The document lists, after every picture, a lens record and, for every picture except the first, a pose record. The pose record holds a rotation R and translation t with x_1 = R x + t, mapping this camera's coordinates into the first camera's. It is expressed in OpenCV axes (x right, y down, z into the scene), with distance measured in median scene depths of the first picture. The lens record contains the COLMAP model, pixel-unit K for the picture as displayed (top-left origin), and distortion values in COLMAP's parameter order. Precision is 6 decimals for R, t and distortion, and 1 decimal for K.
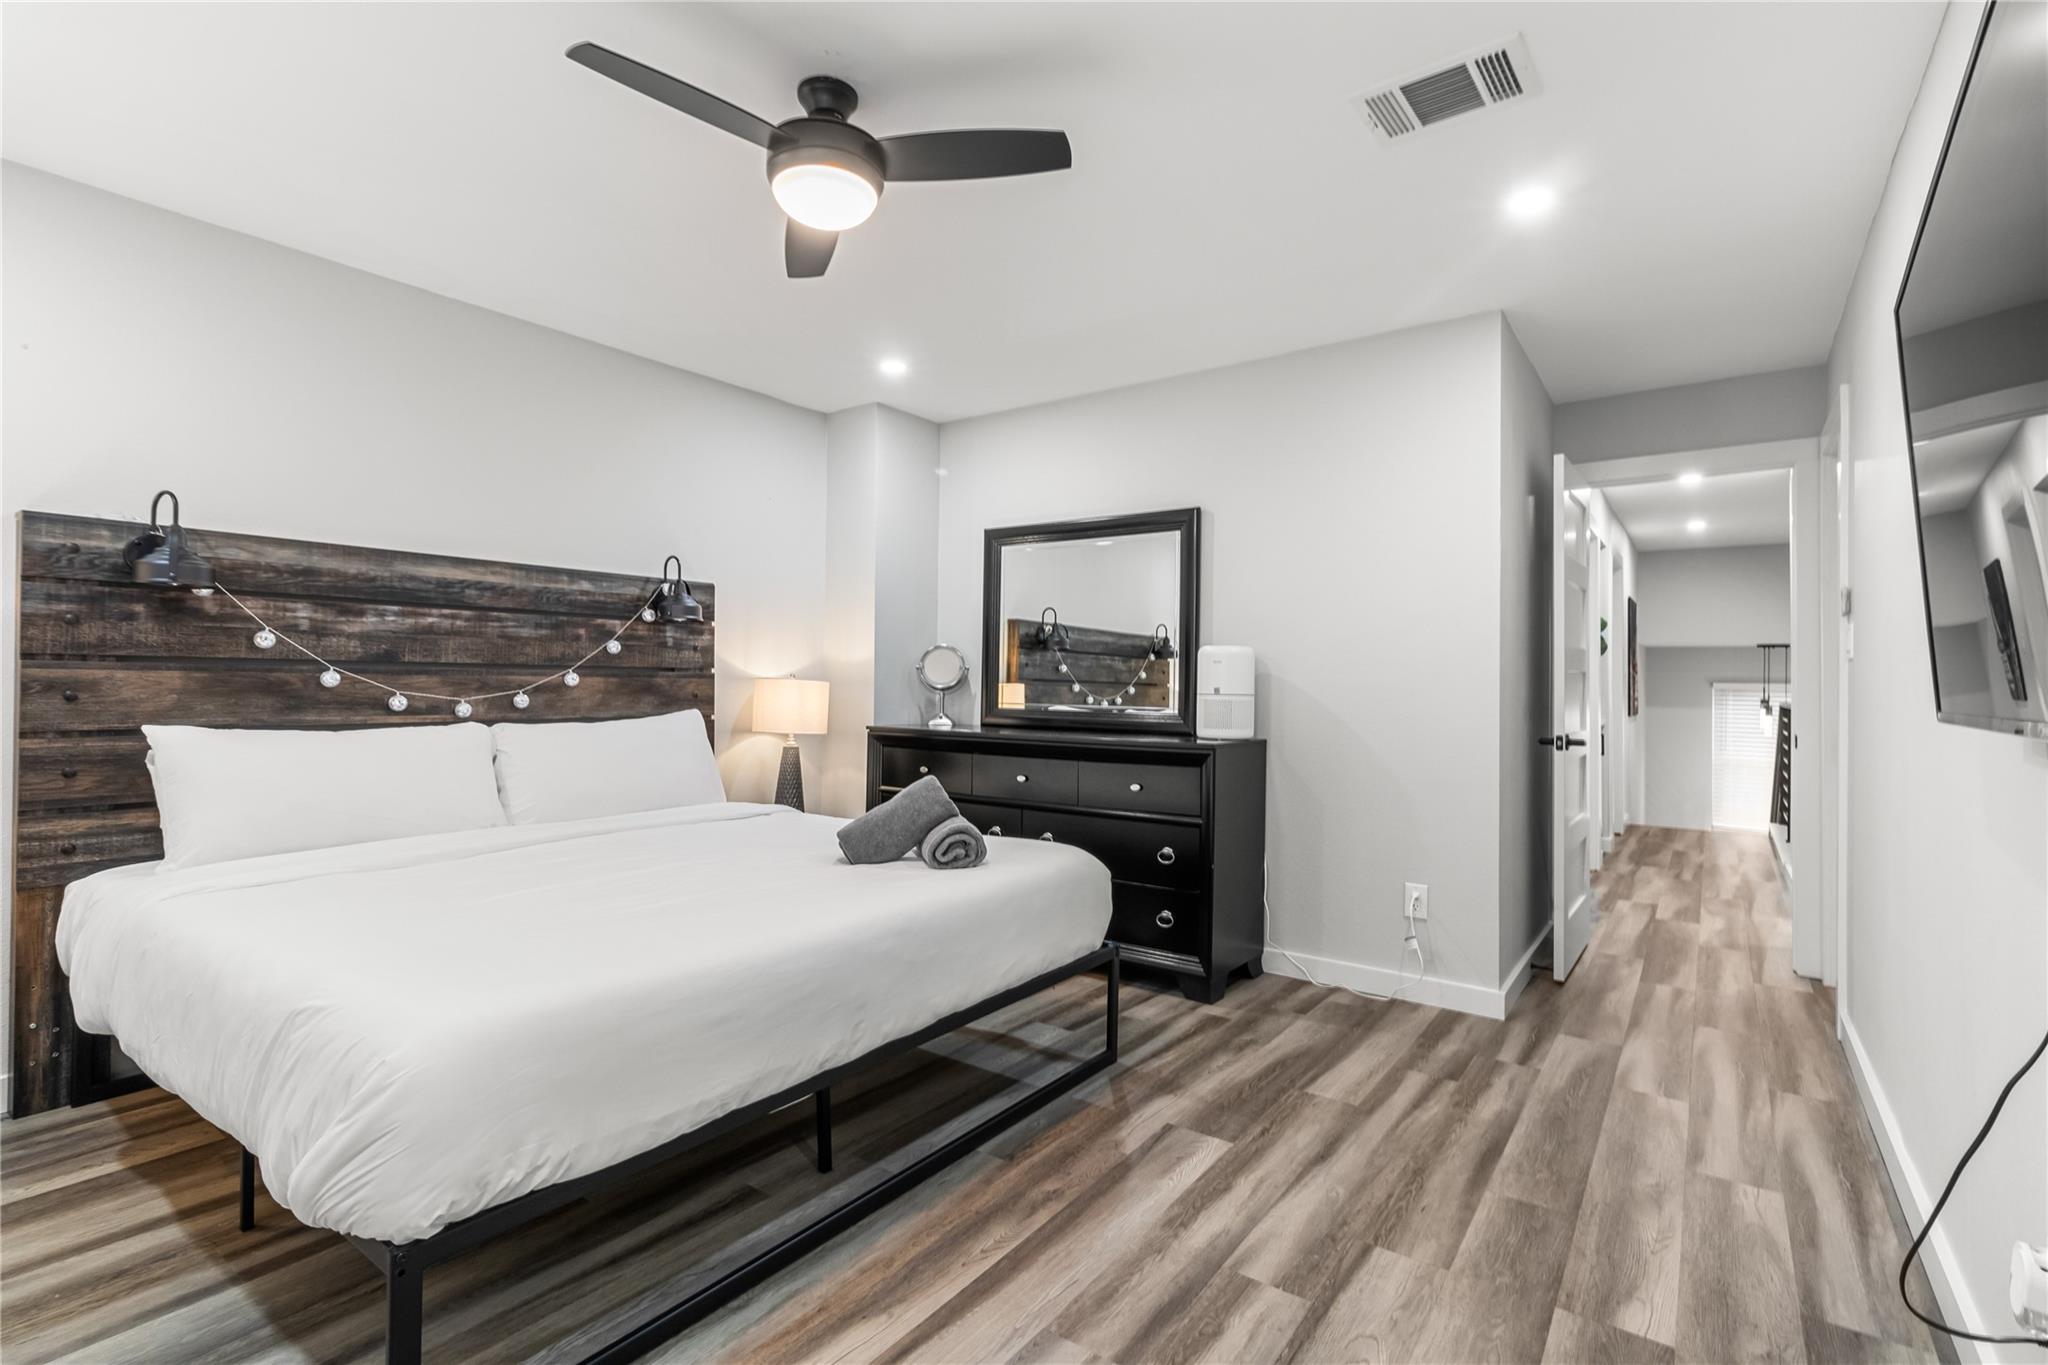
lens RADIAL K [[942.4, 0, 1026.2], [0, 942.4, 670.5], [0, 0, 1]] dist [0.009807, -0.000231]
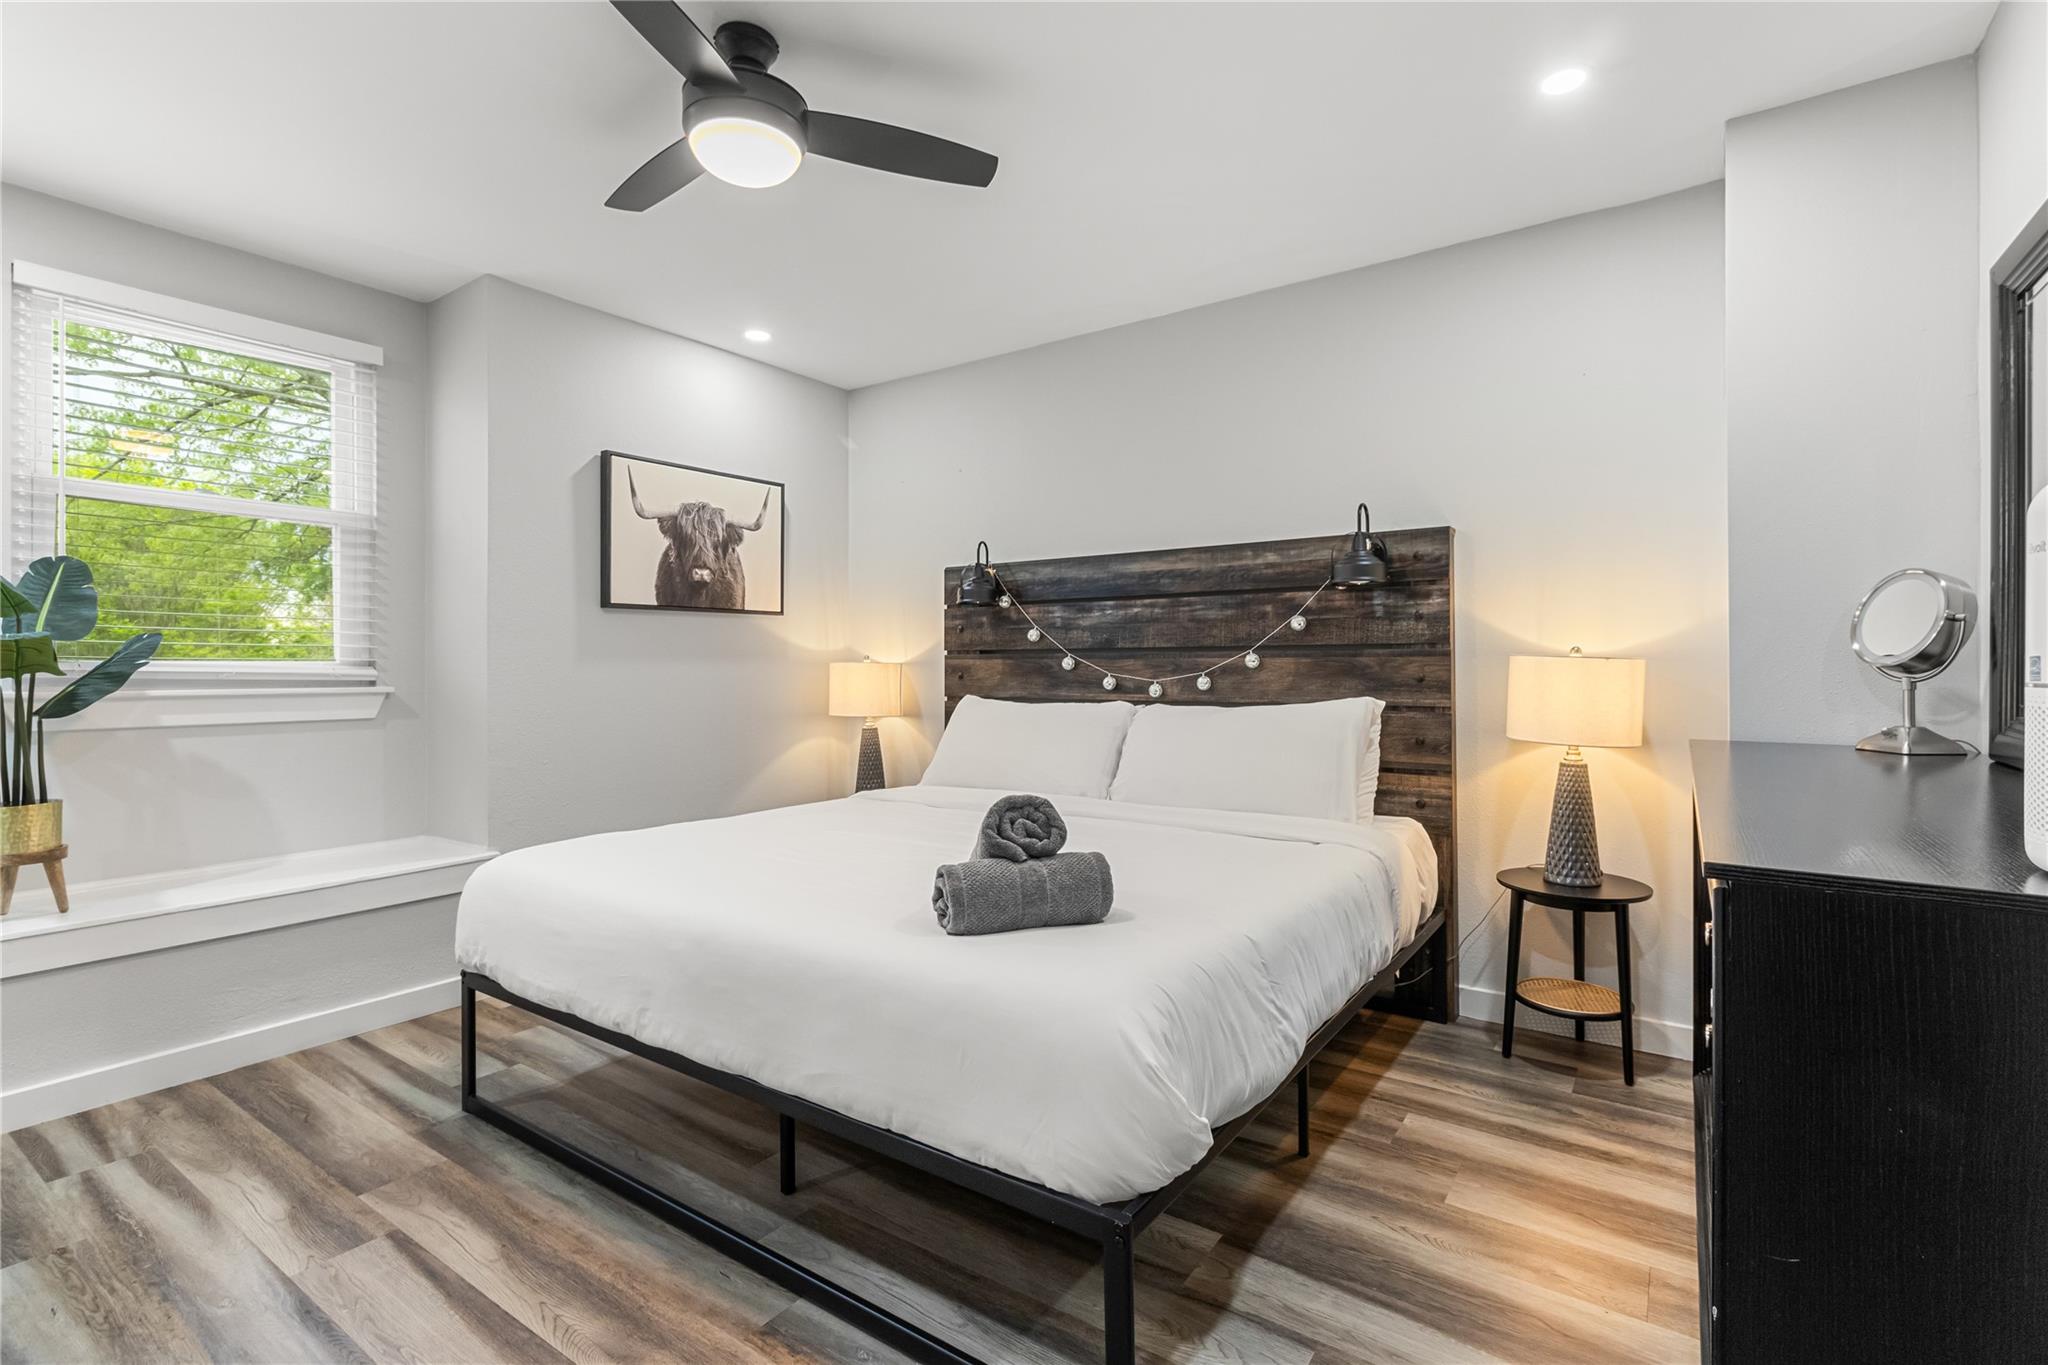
lens RADIAL K [[942.4, 0, 1026.2], [0, 942.4, 670.5], [0, 0, 1]] dist [0.009807, -0.000231]
pose [[0.020768, -0.004178, -0.999776, 0.494086], [0.018482, 0.999822, -0.003795, 0.020487], [0.999613, -0.018399, 0.020842, 0.843519]]
